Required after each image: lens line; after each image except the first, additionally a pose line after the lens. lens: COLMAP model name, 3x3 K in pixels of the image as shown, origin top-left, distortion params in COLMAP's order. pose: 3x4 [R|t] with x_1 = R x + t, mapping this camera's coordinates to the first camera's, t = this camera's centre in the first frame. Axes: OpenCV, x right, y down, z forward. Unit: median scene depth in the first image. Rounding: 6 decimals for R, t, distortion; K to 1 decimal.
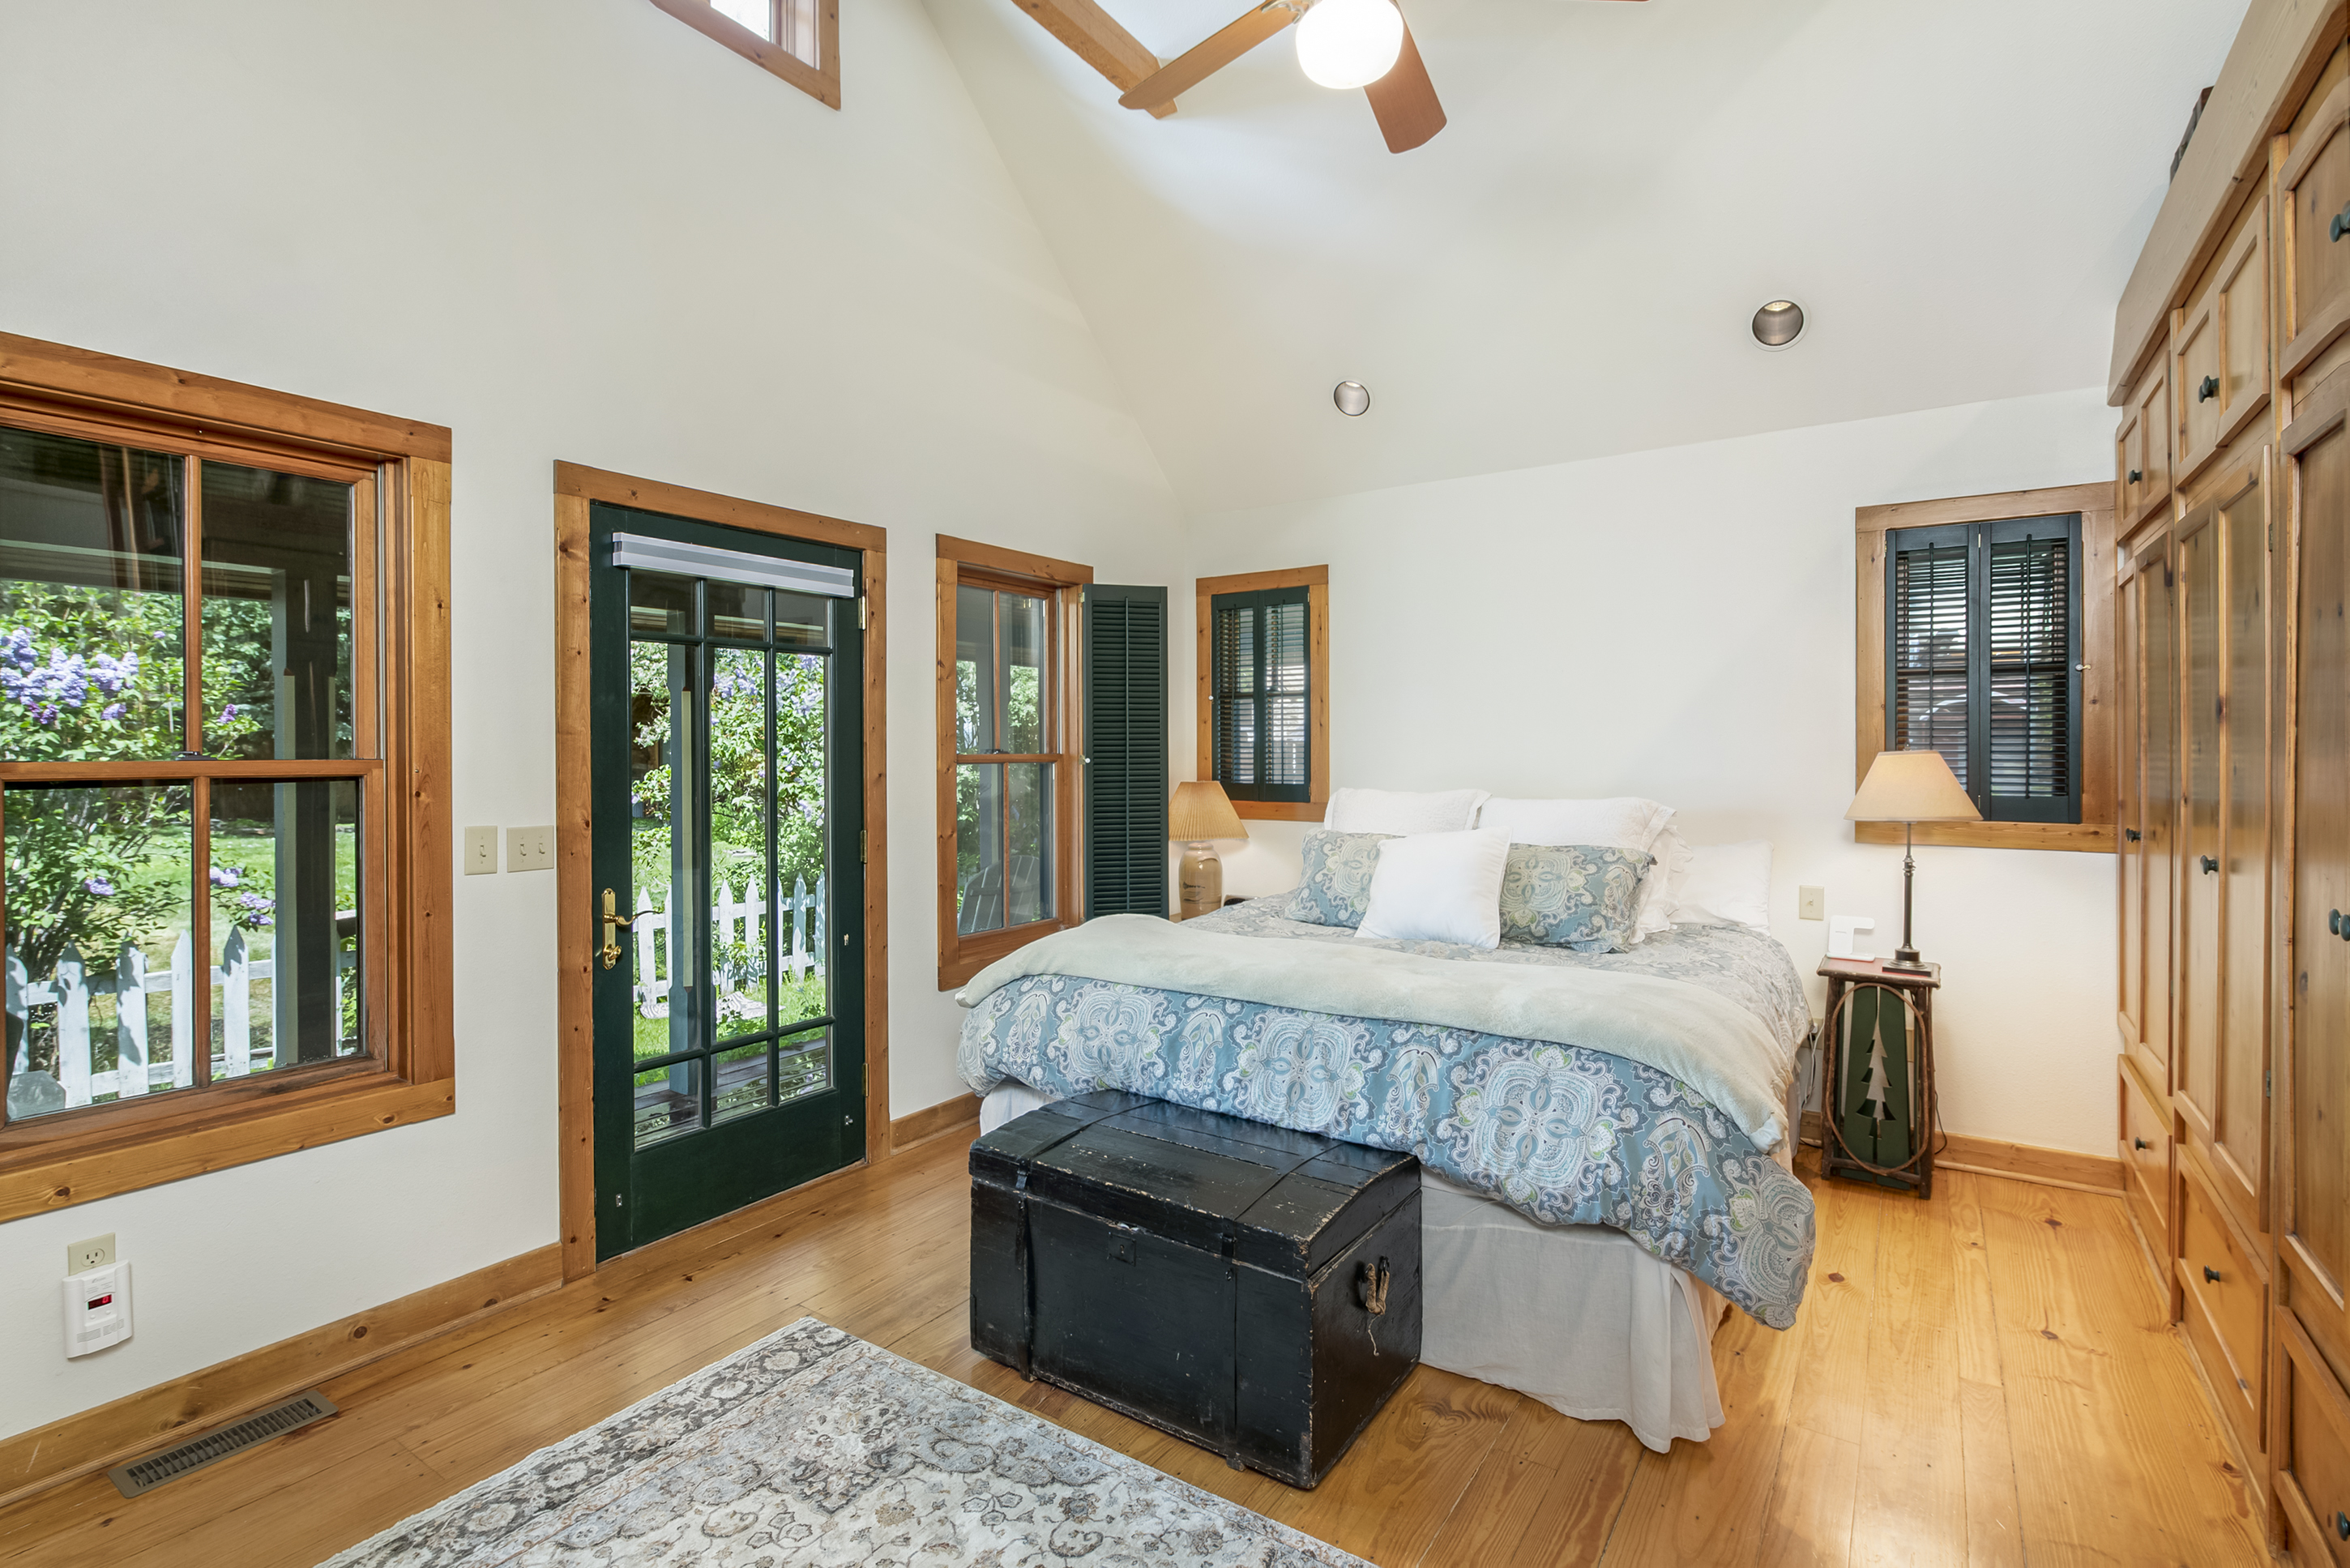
lens RADIAL K [[1110.0, 0, 1166.2], [0, 1110.0, 776.1], [0, 0, 1]] dist [-0.005278, -0.000254]
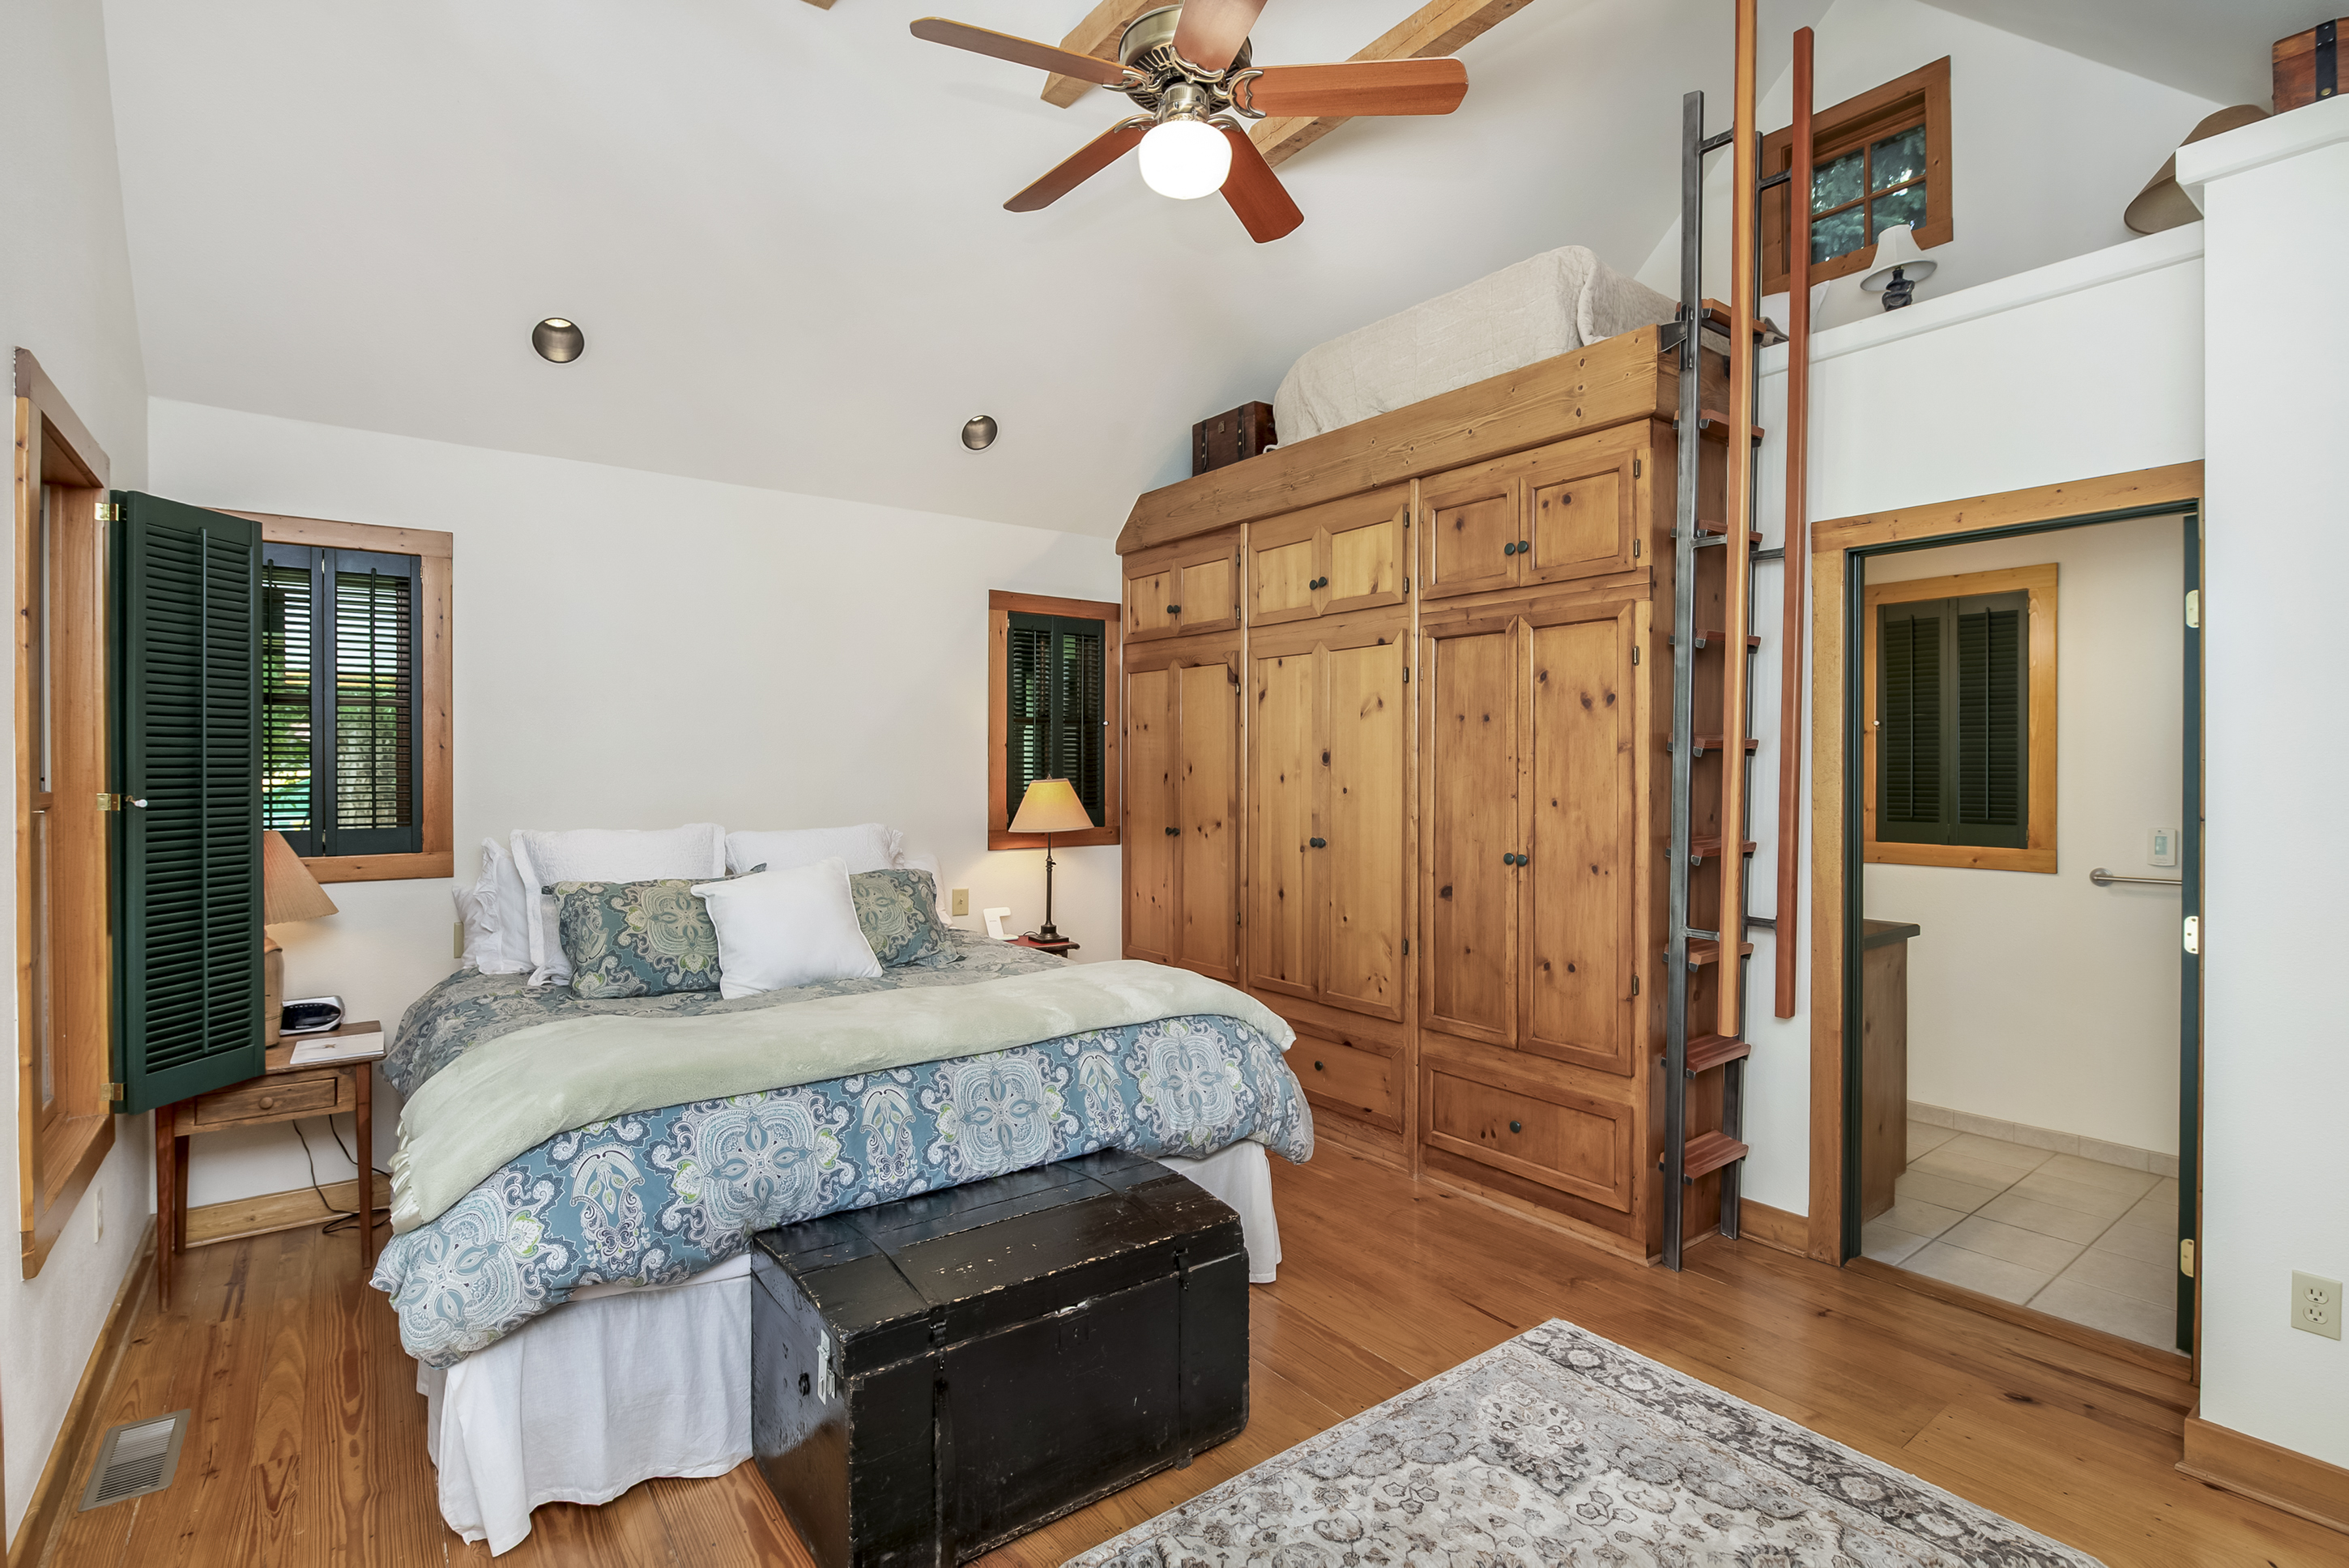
lens RADIAL K [[1120.3, 0, 1206.1], [0, 1120.3, 778.6], [0, 0, 1]] dist [-0.014715, -0.000674]
pose [[0.306265, -0.009186, 0.951902, -0.713743], [0.023233, 0.999728, 0.002172, -0.025667], [-0.951663, 0.021451, 0.306395, 0.488592]]
